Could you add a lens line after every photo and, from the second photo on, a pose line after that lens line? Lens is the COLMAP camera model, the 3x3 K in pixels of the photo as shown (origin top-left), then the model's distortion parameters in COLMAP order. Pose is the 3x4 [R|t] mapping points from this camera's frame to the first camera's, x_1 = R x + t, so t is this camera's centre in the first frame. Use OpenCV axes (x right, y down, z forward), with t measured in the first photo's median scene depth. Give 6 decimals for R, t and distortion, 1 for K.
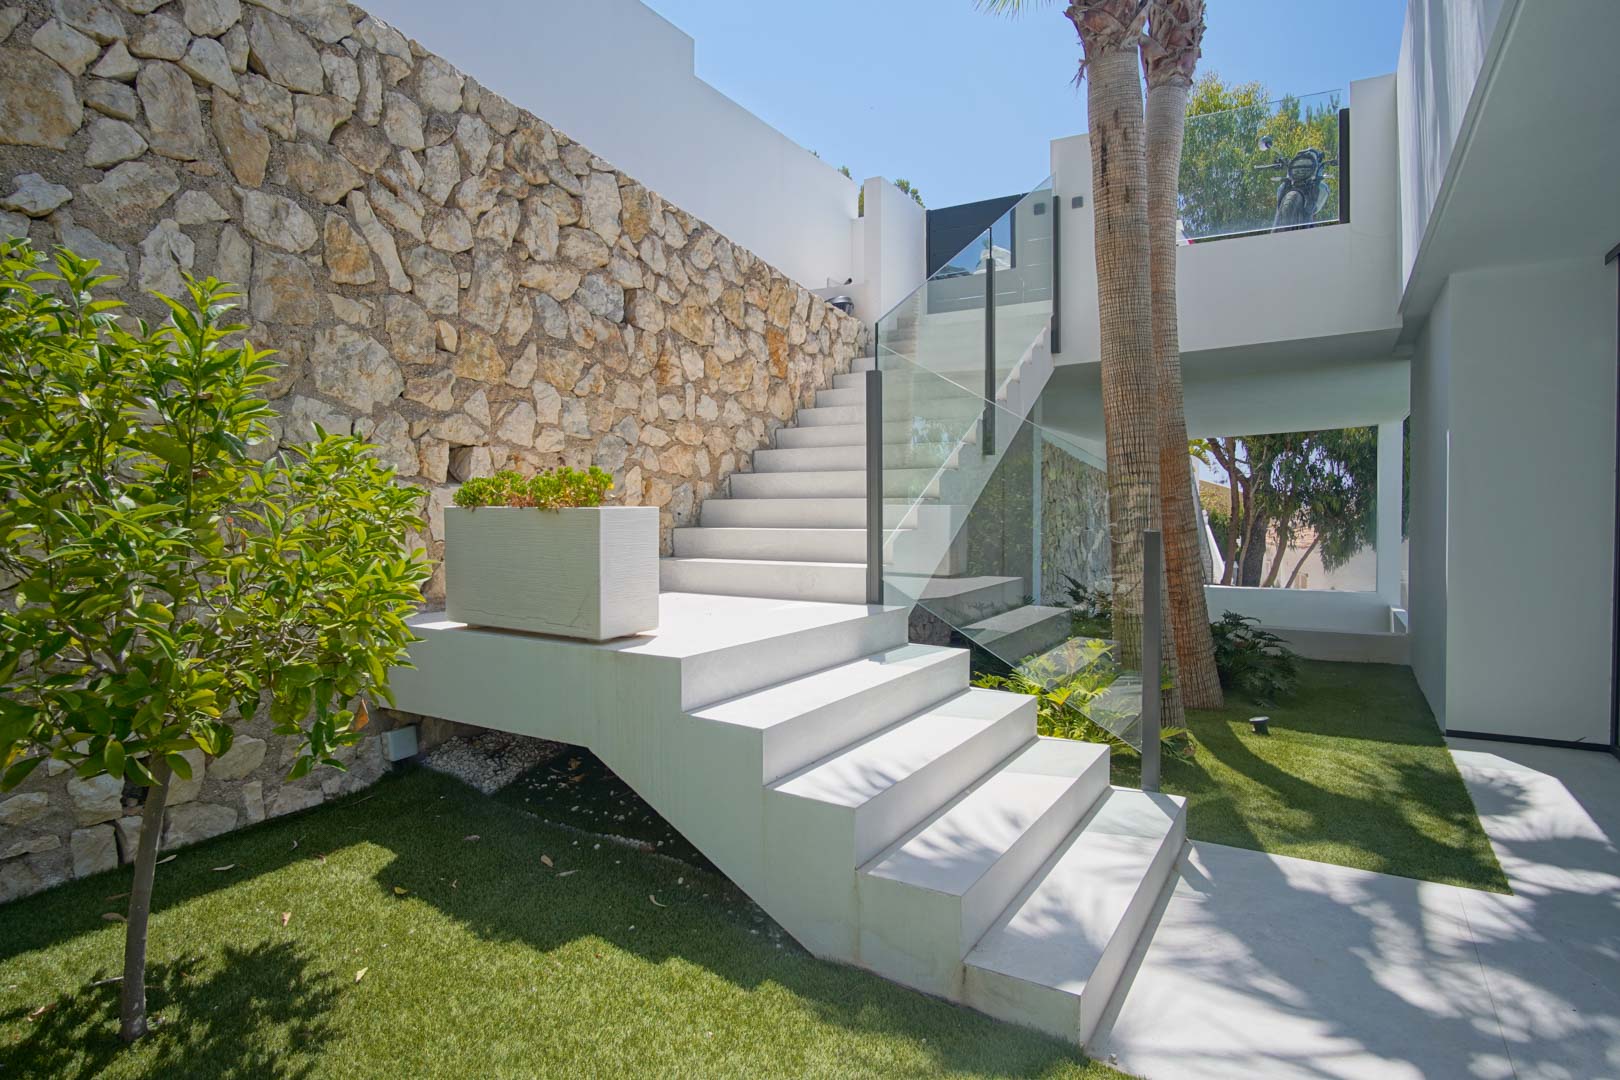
lens RADIAL K [[894.7, 0, 810.0], [0, 894.7, 540.0], [0, 0, 1]] dist [-0.008792, -0.000229]
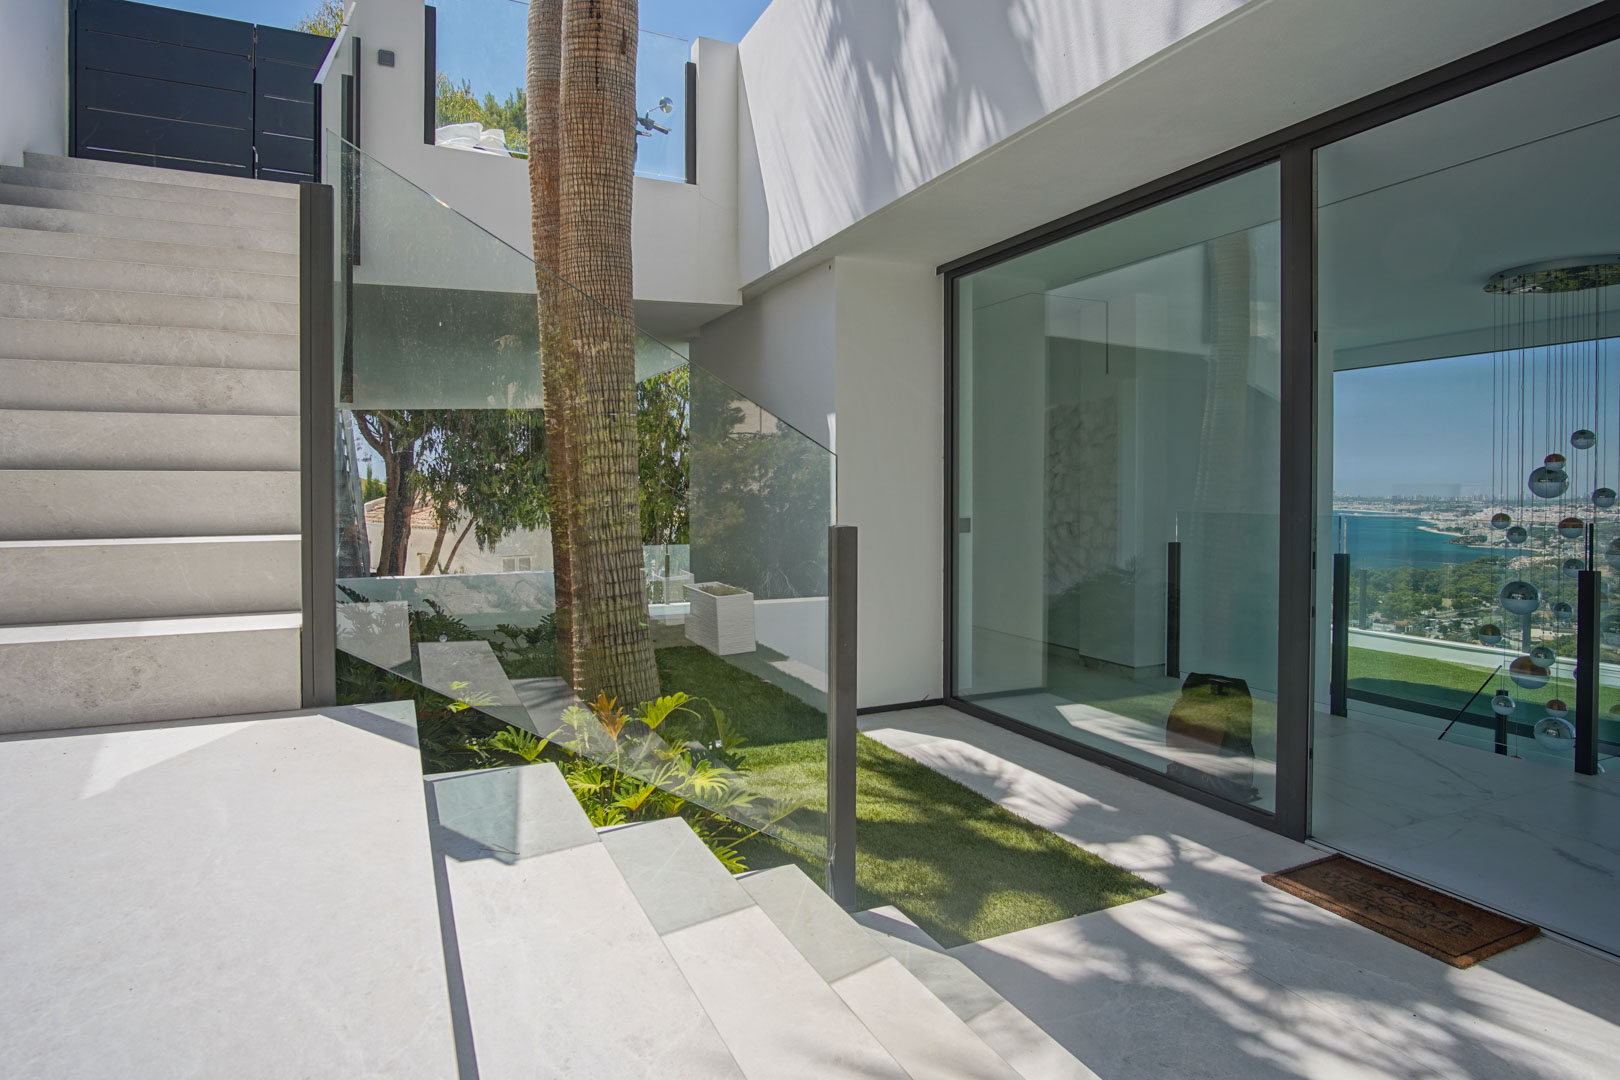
lens RADIAL K [[894.7, 0, 810.0], [0, 894.7, 540.0], [0, 0, 1]] dist [-0.008792, -0.000229]
pose [[0.555784, -0.061388, 0.829057, -0.268295], [0.038462, 0.998101, 0.048121, -0.069152], [-0.830436, 0.005143, 0.557090, 0.848695]]
